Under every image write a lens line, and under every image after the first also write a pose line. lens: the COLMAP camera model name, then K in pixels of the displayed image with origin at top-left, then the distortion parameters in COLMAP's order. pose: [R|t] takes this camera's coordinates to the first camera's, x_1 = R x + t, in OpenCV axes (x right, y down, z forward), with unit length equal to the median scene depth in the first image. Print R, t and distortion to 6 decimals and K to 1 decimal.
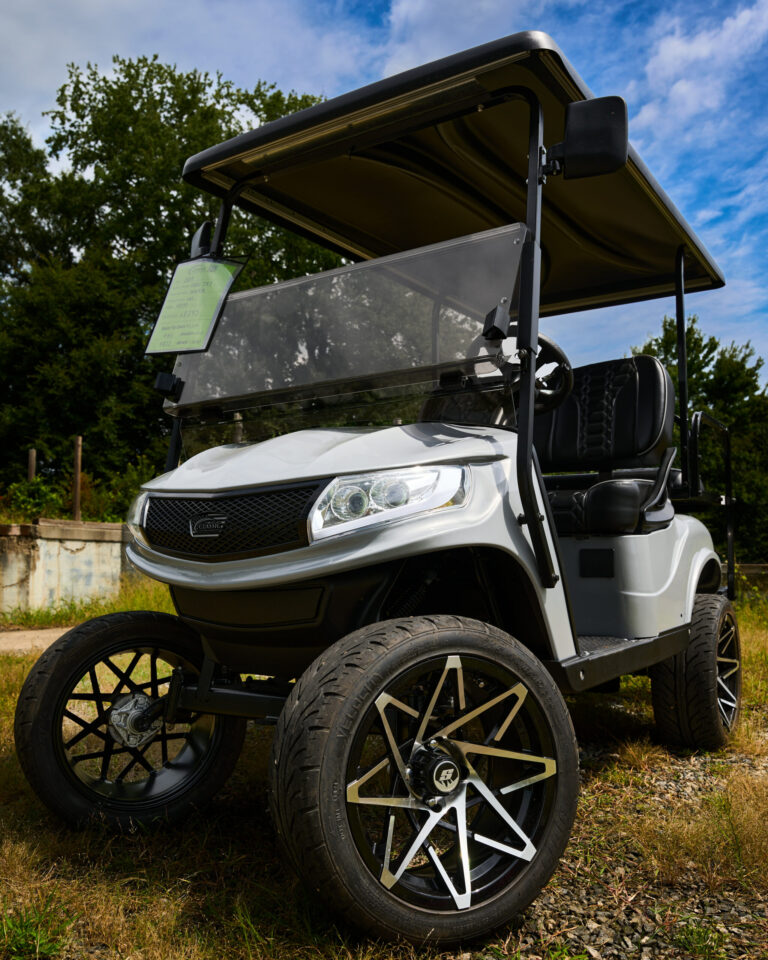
lens RADIAL K [[830.8, 0, 384.0], [0, 830.8, 480.0], [0, 0, 1]] dist [-0.015196, -0.008924]
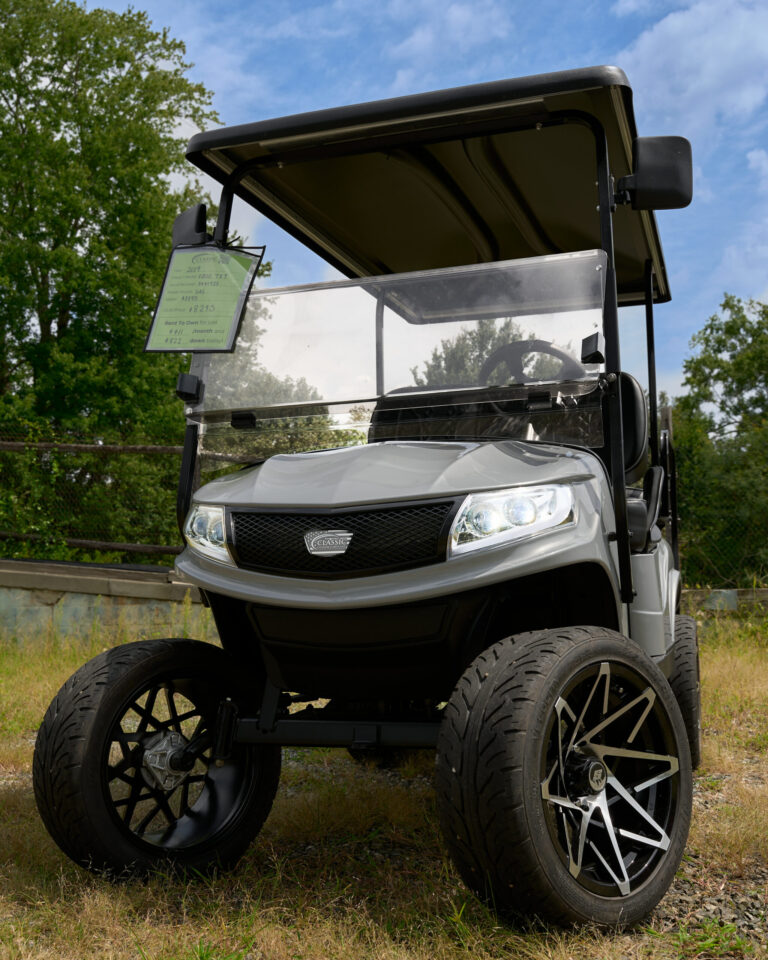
lens RADIAL K [[1046.3, 0, 384.0], [0, 1046.3, 480.0], [0, 0, 1]] dist [-0.006264, -0.029699]
pose [[0.964591, 0.016354, 0.263241, -0.503824], [-0.012674, 0.999797, -0.015673, 0.000623], [-0.263444, 0.011781, 0.964603, -0.211227]]
